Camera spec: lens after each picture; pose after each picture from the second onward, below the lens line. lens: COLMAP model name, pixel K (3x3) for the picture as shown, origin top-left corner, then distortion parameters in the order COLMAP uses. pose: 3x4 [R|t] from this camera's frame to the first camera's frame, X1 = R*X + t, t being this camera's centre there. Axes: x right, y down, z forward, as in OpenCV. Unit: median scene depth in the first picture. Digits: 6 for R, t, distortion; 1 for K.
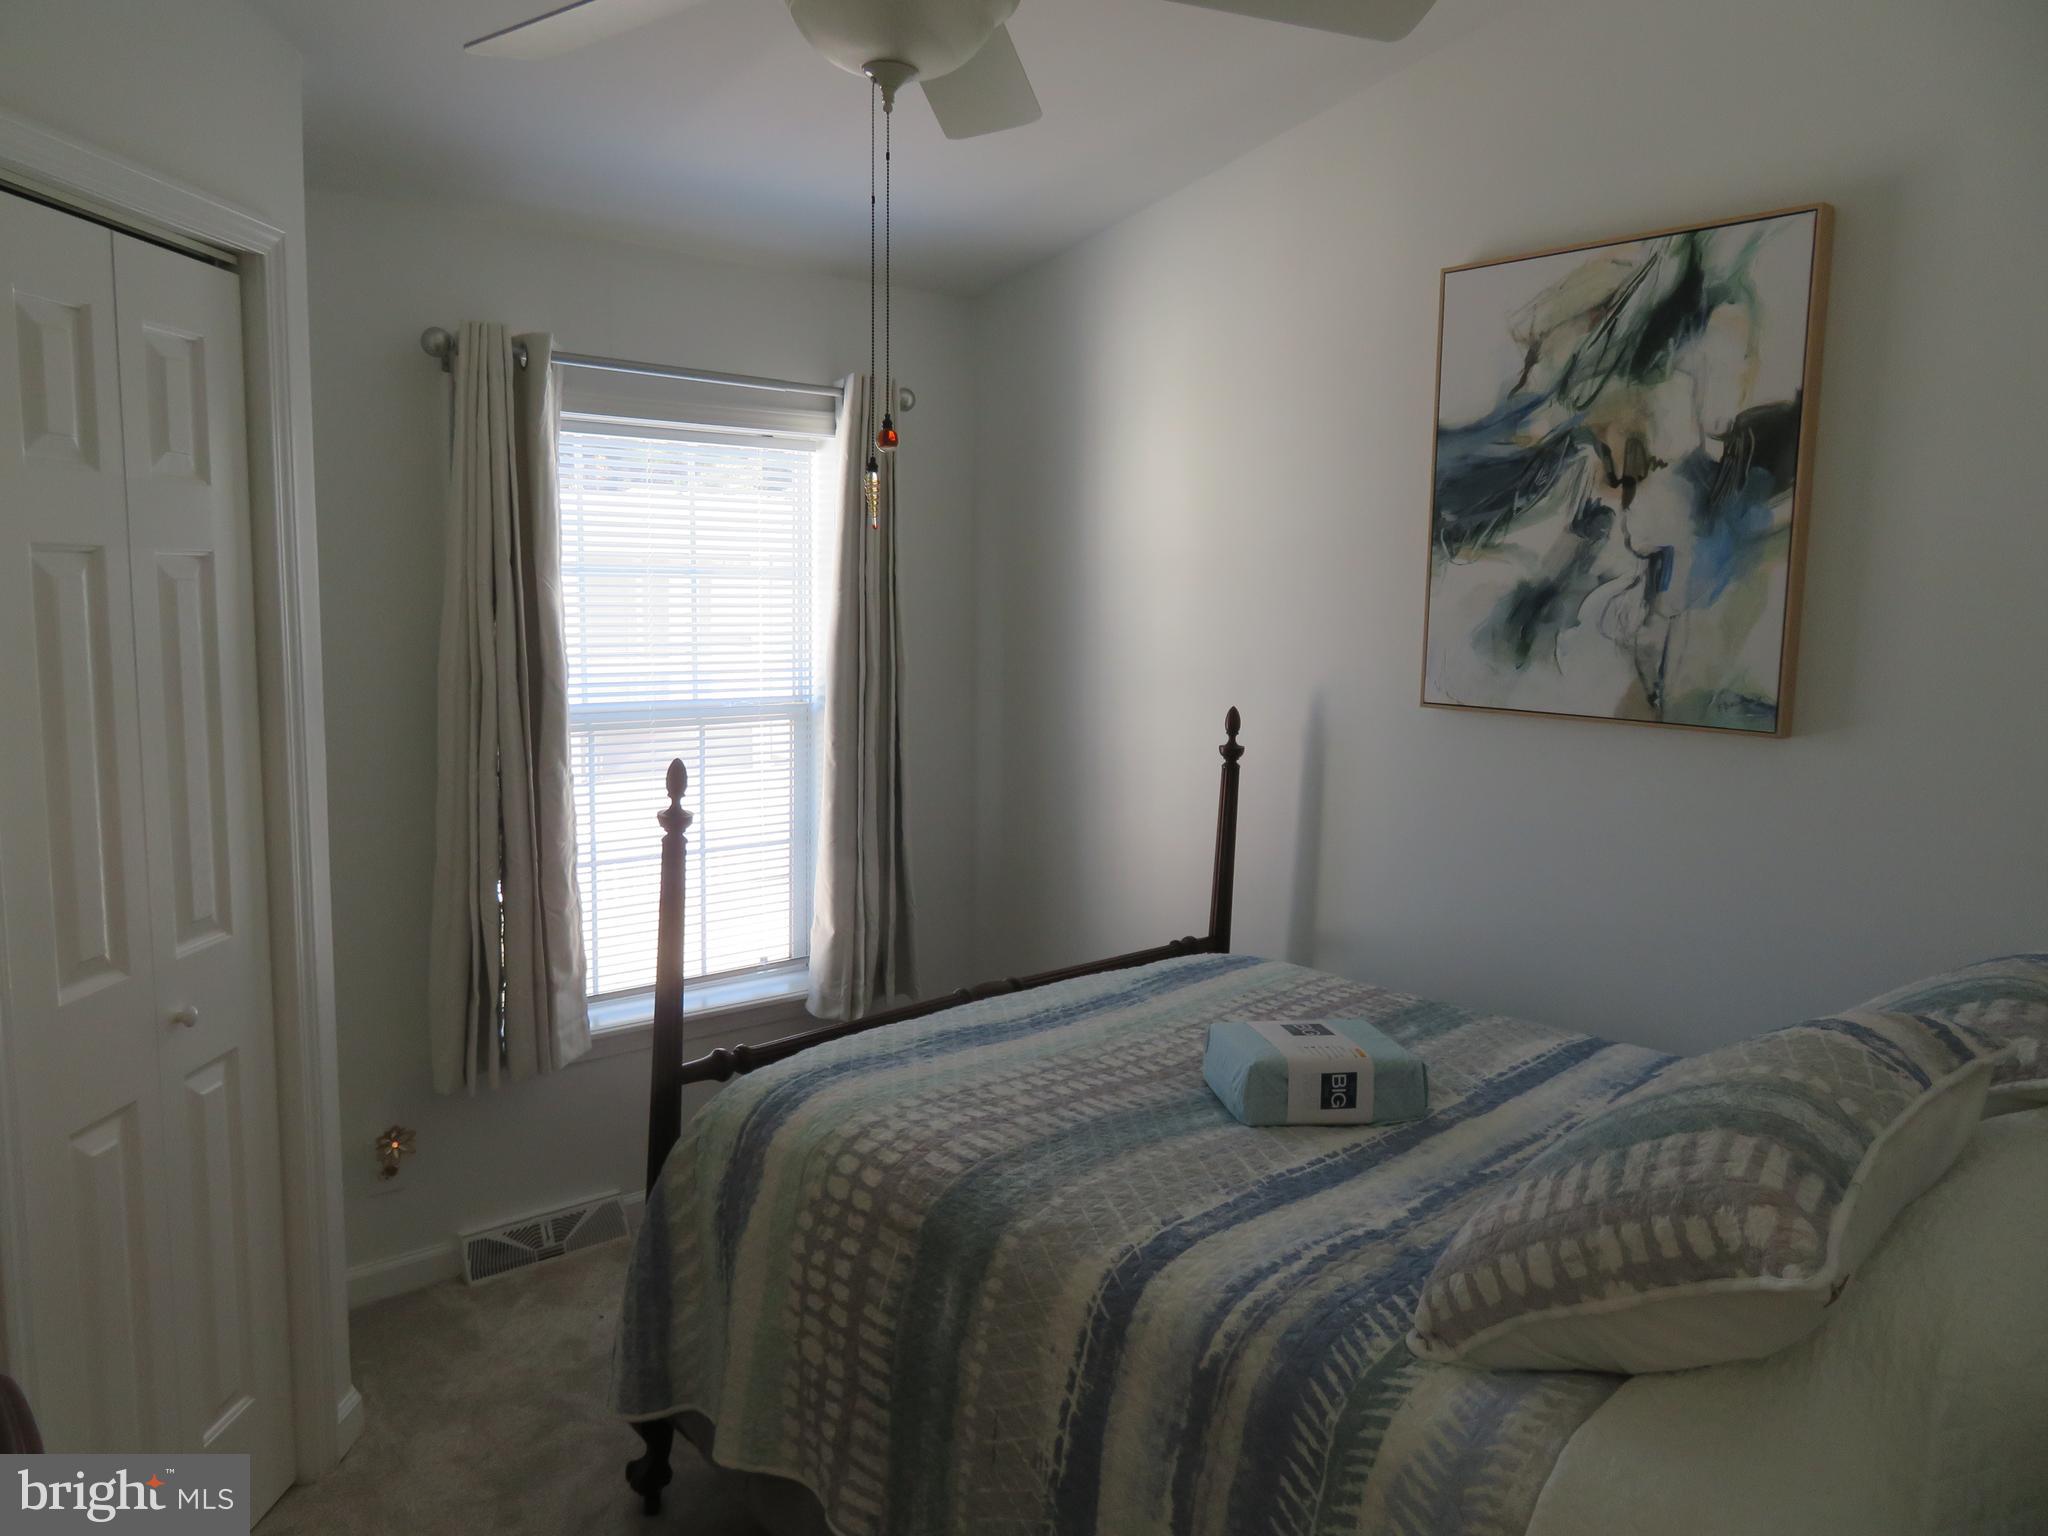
lens RADIAL K [[1476.2, 0, 1008.4], [0, 1476.2, 764.0], [0, 0, 1]] dist [-0.007377, 0.009380]
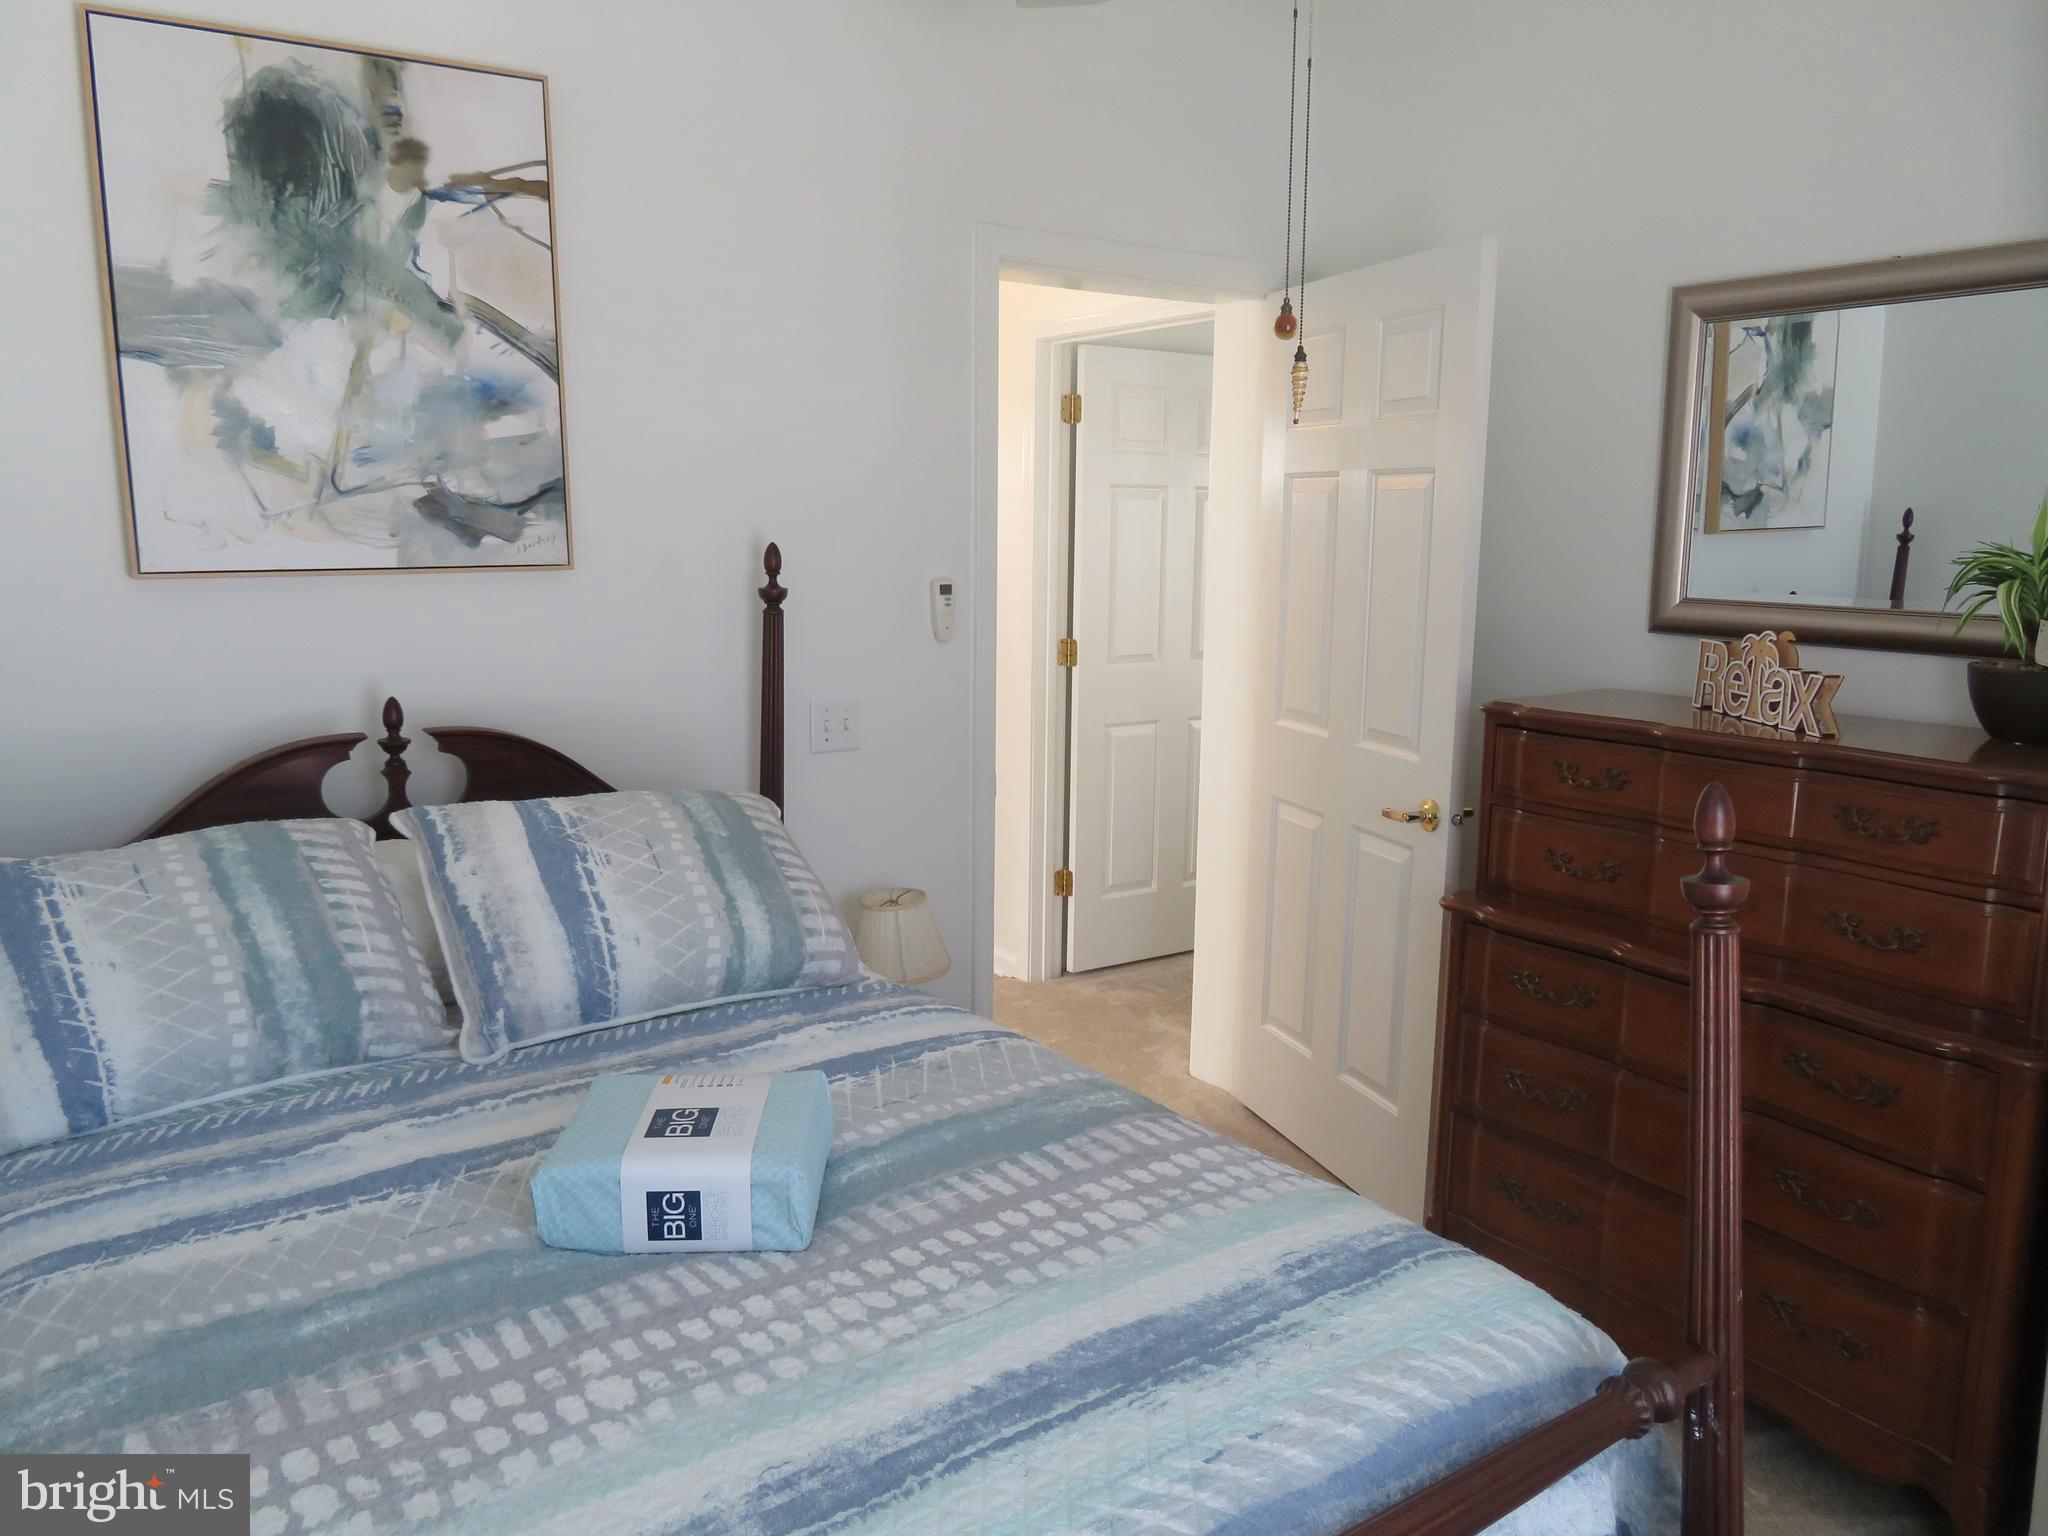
lens RADIAL K [[1476.2, 0, 1019.9], [0, 1476.2, 763.6], [0, 0, 1]] dist [-0.007377, 0.009380]
pose [[-0.994304, -0.041940, 0.097986, -0.011451], [-0.012135, 0.957896, 0.286858, -0.155414], [-0.105891, 0.284035, -0.952949, 1.400718]]
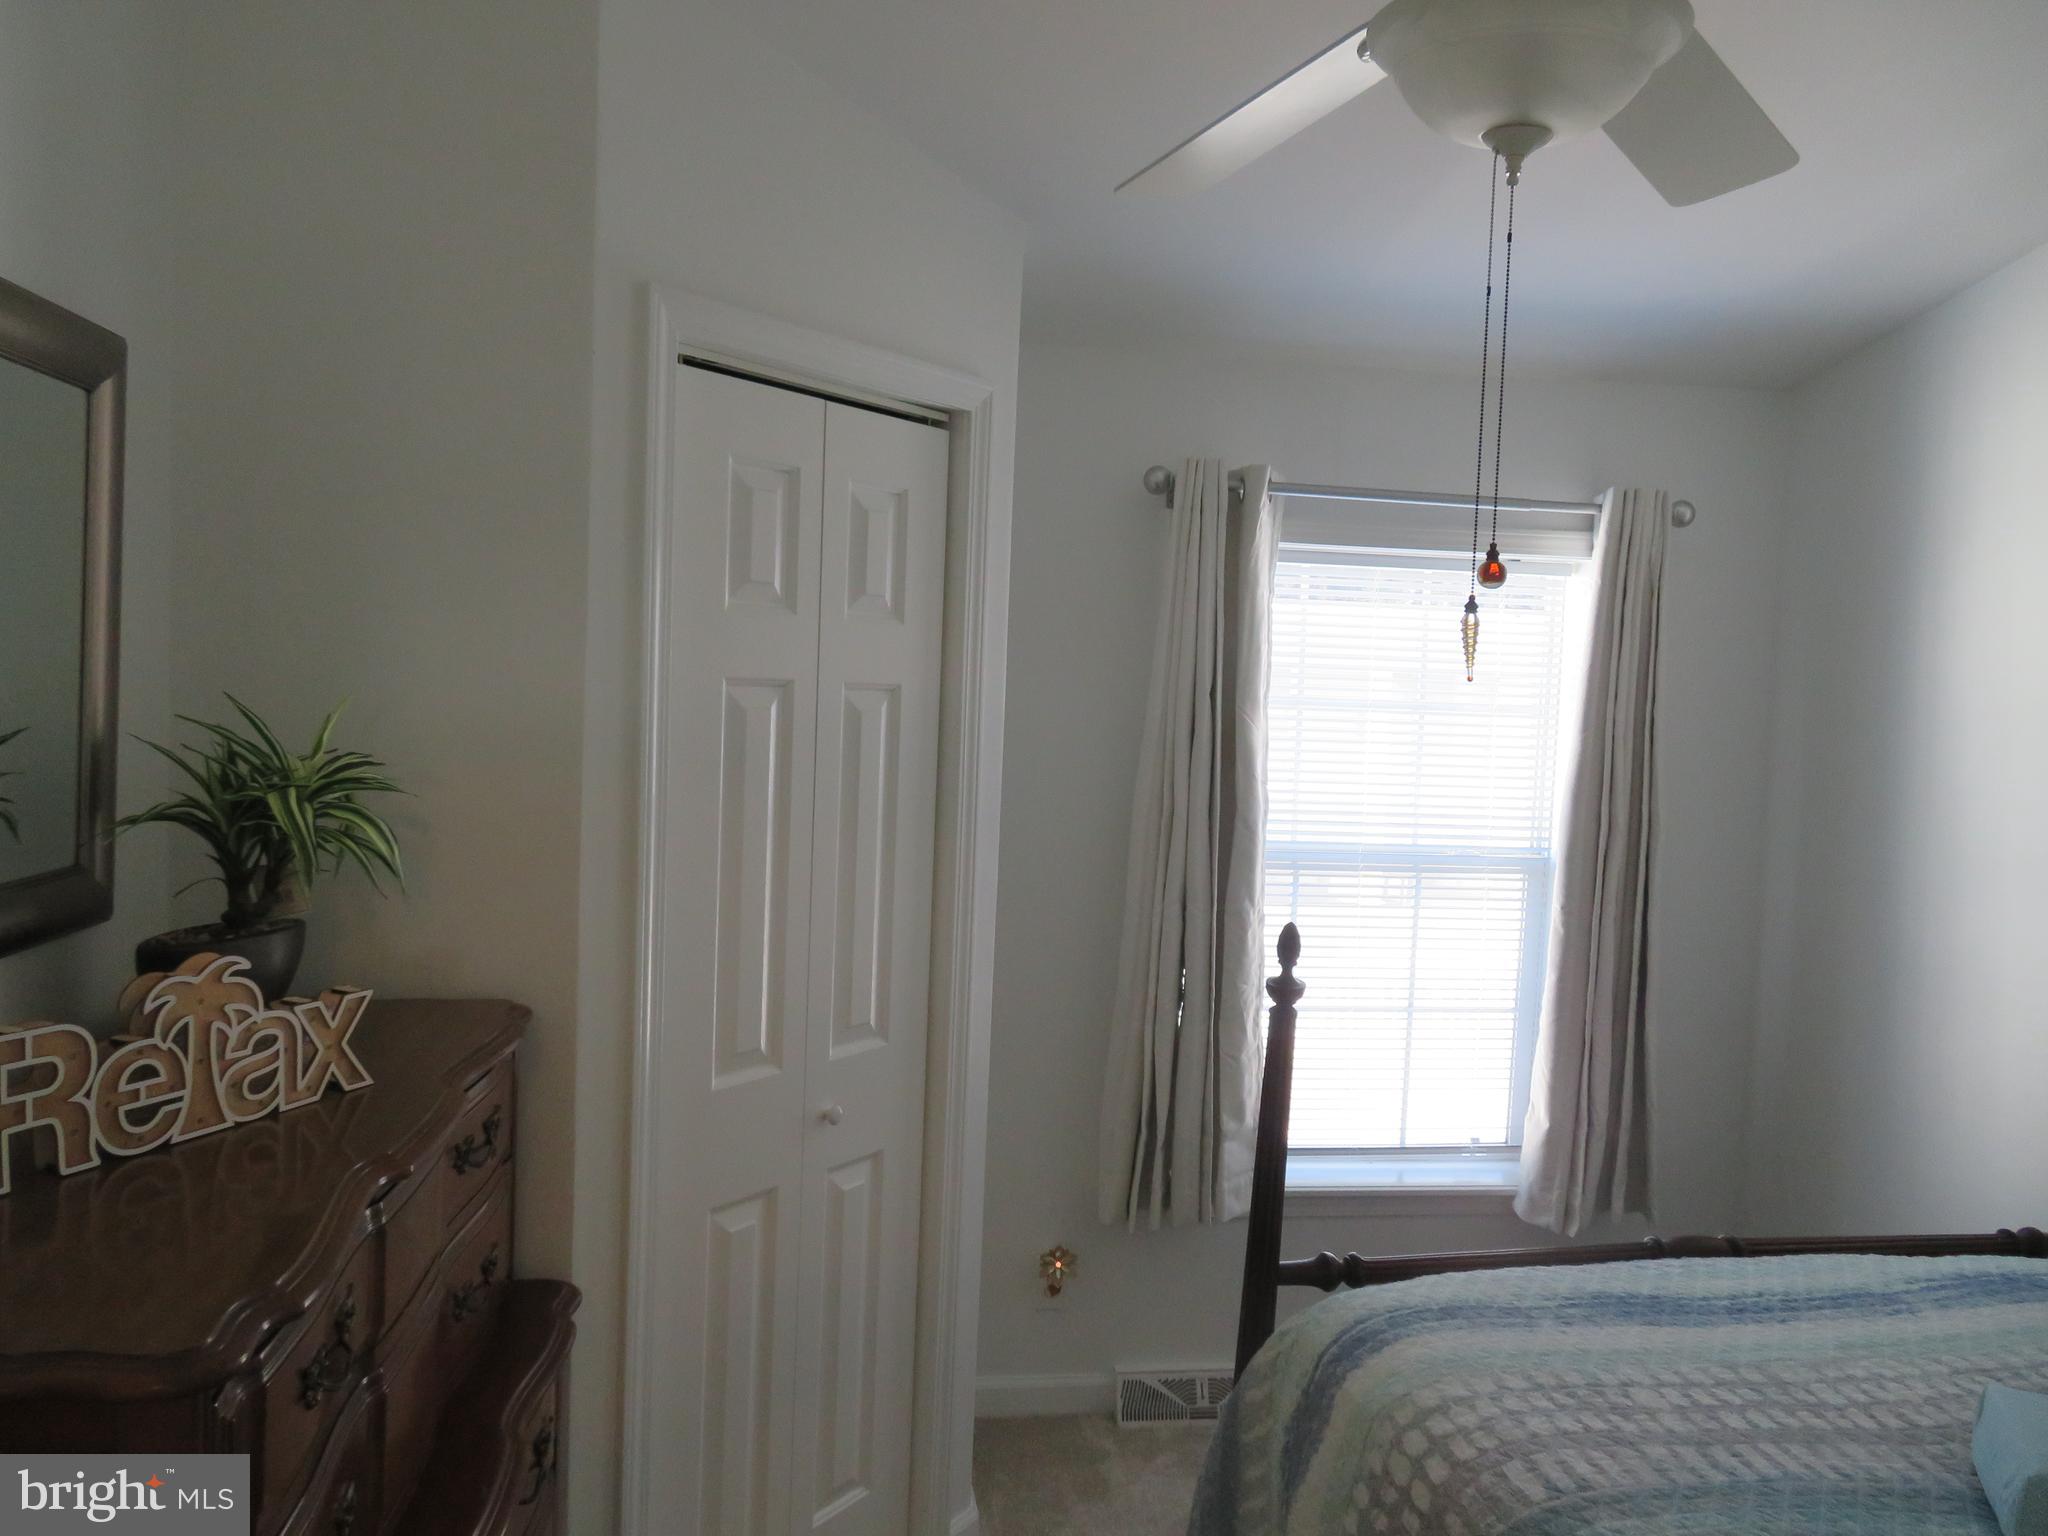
lens RADIAL K [[1476.2, 0, 991.6], [0, 1476.2, 768.0], [0, 0, 1]] dist [-0.007377, 0.009380]
pose [[0.838055, 0.049989, -0.543291, 0.097191], [-0.090872, 0.994673, -0.048654, -0.033348], [0.537964, 0.090144, 0.838134, 0.121361]]
